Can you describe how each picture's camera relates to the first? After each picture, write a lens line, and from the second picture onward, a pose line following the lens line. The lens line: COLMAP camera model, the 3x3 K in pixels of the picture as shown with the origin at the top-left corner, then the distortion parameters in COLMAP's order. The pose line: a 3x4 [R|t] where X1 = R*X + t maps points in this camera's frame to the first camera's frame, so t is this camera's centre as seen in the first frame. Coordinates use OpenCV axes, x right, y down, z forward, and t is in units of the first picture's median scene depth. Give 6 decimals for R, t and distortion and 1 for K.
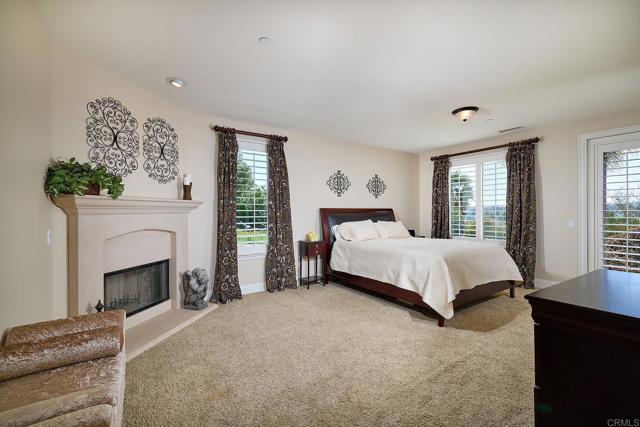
lens RADIAL K [[277.9, 0, 319.9], [0, 277.9, 213.9], [0, 0, 1]] dist [0.001421, 0.000239]
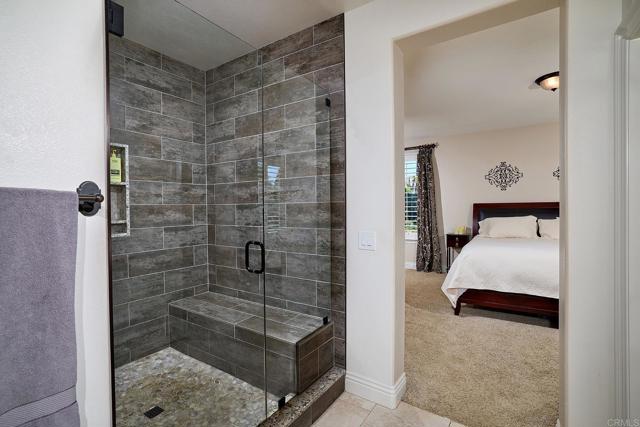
lens RADIAL K [[304.0, 0, 319.9], [0, 304.0, 213.2], [0, 0, 1]] dist [0.000699, 0.000089]
pose [[0.389753, 0.010241, -0.920862, 0.801328], [0.008212, 0.999860, 0.014595, -0.005461], [0.920883, -0.013250, 0.389615, 0.043191]]
